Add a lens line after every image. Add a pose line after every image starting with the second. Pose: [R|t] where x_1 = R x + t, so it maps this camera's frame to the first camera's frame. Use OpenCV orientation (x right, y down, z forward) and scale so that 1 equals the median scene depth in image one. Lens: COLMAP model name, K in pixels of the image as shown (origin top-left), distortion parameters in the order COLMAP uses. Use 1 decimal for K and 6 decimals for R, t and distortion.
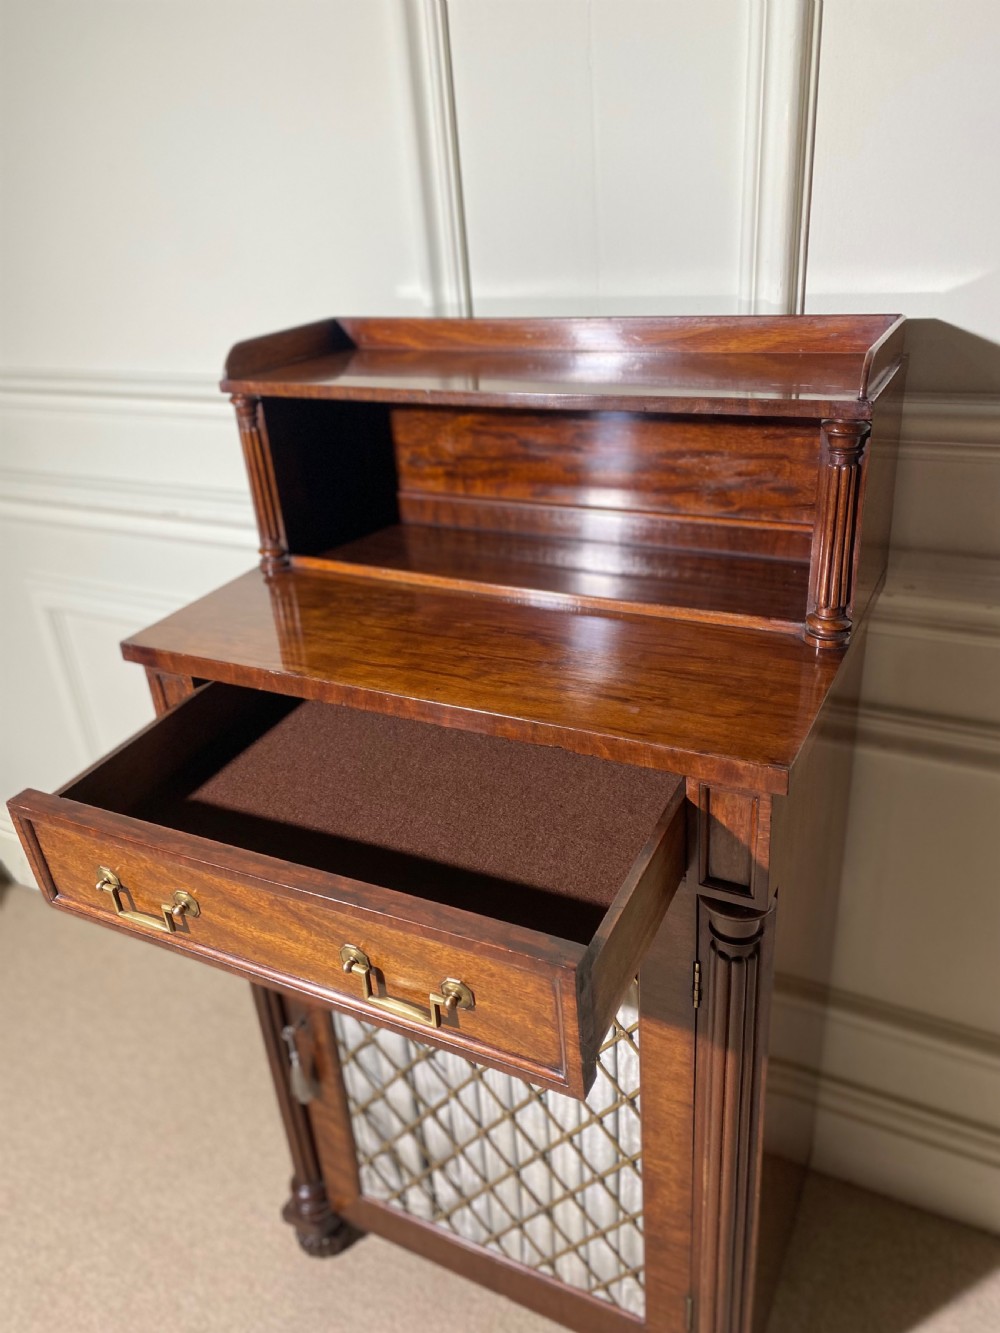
lens RADIAL K [[1011.0, 0, 492.5], [0, 1011.0, 664.3], [0, 0, 1]] dist [0.027698, -0.034946]
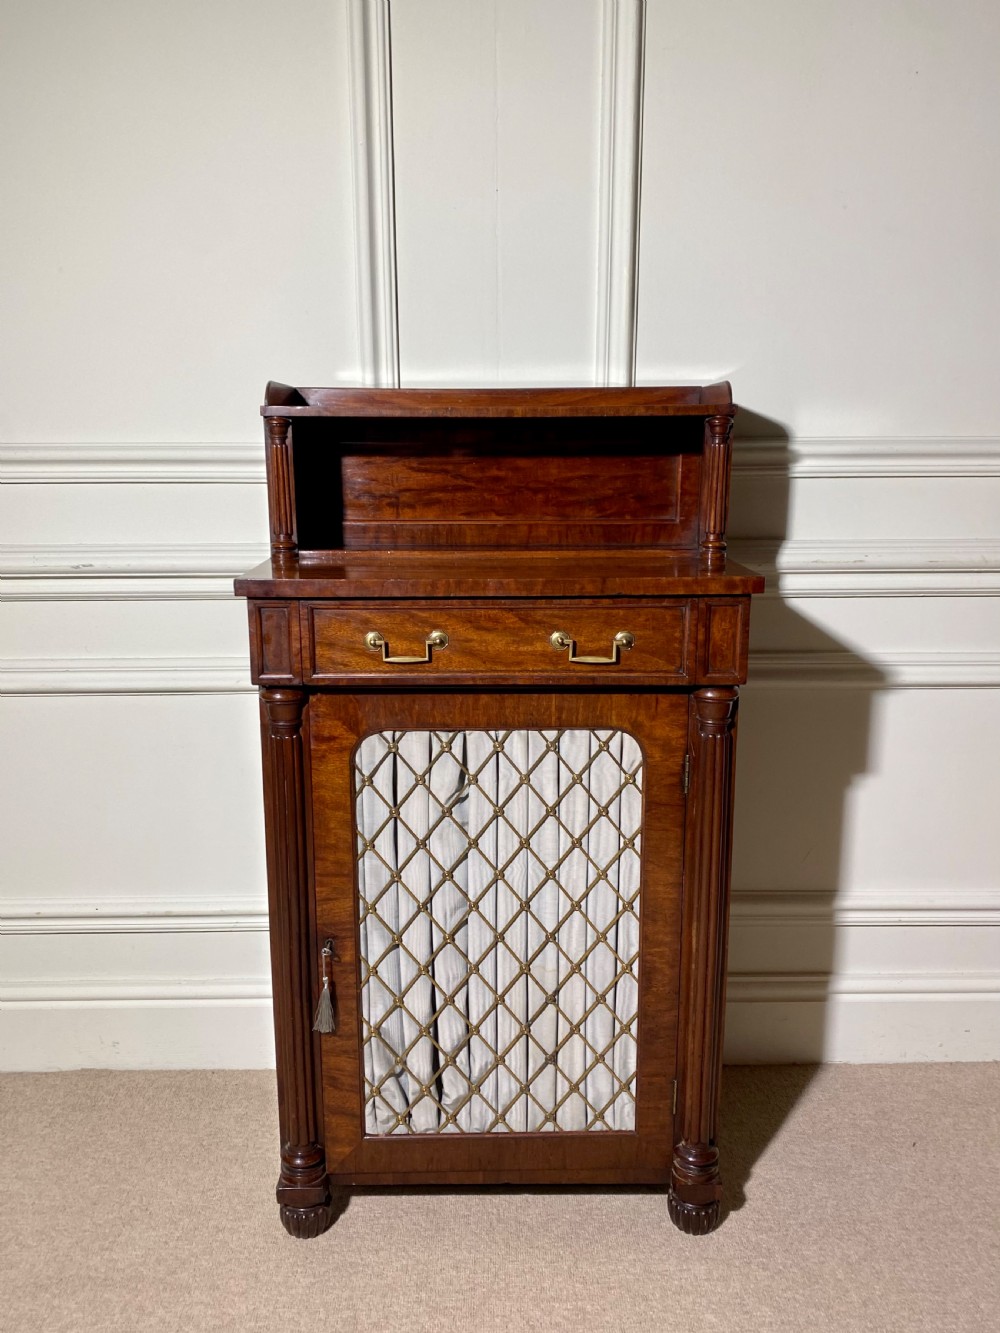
lens RADIAL K [[1052.2, 0, 502.3], [0, 1052.2, 678.9], [0, 0, 1]] dist [0.032122, -0.041508]
pose [[0.878512, -0.035531, 0.476397, -0.634167], [0.156648, 0.963519, -0.217009, 0.388854], [-0.451307, 0.265272, 0.852029, -0.195352]]
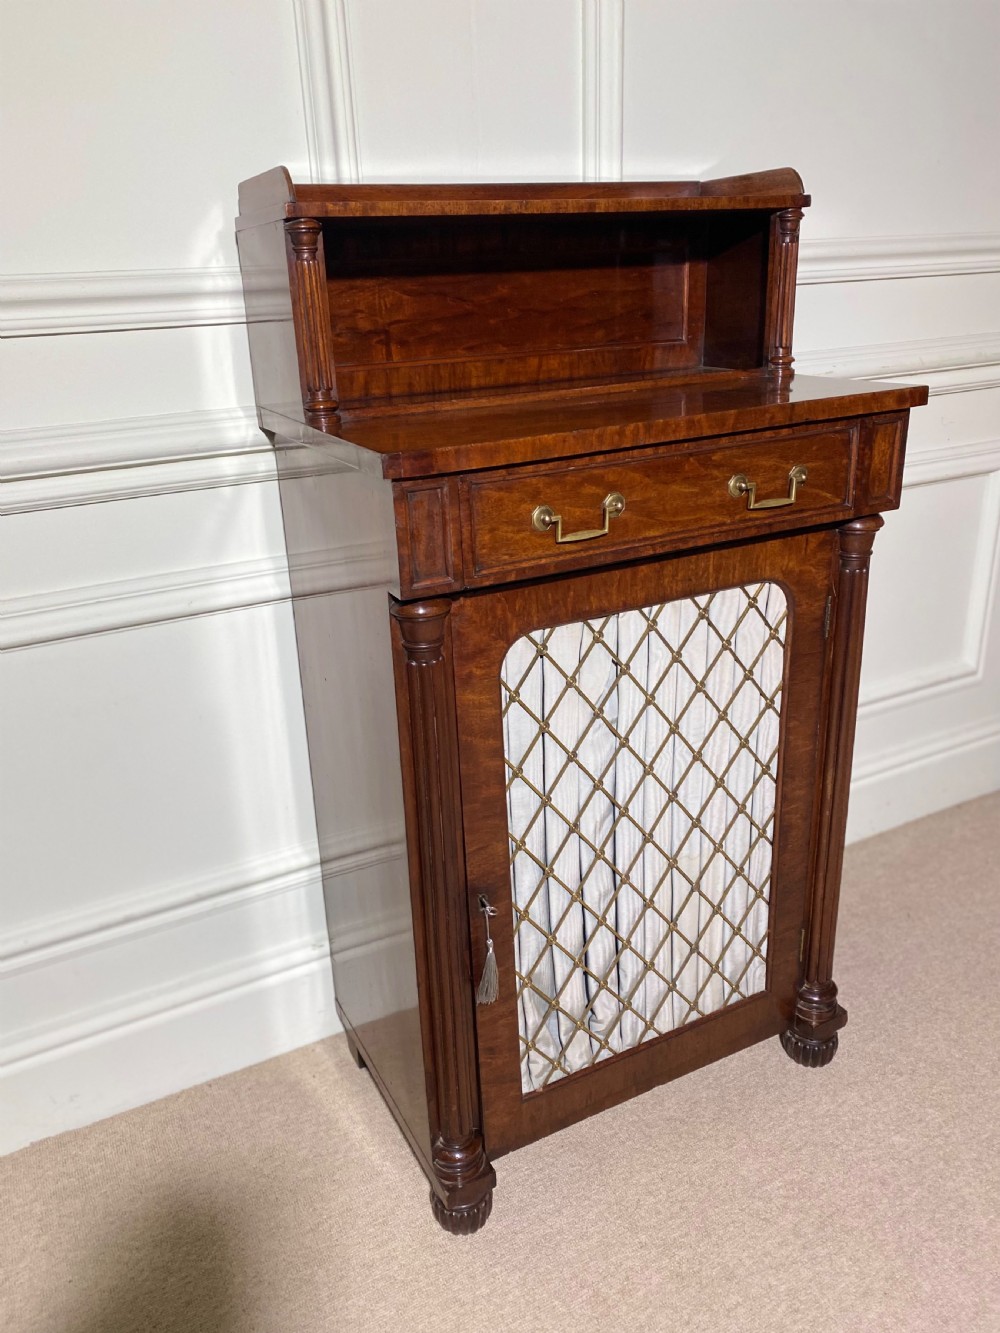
lens RADIAL K [[1011.0, 0, 508.5], [0, 1011.0, 660.7], [0, 0, 1]] dist [0.027698, -0.034946]
pose [[0.578347, -0.247780, 0.777252, -0.927238], [0.365352, 0.930539, 0.024791, 0.146967], [-0.729406, 0.269633, 0.628701, 0.382520]]
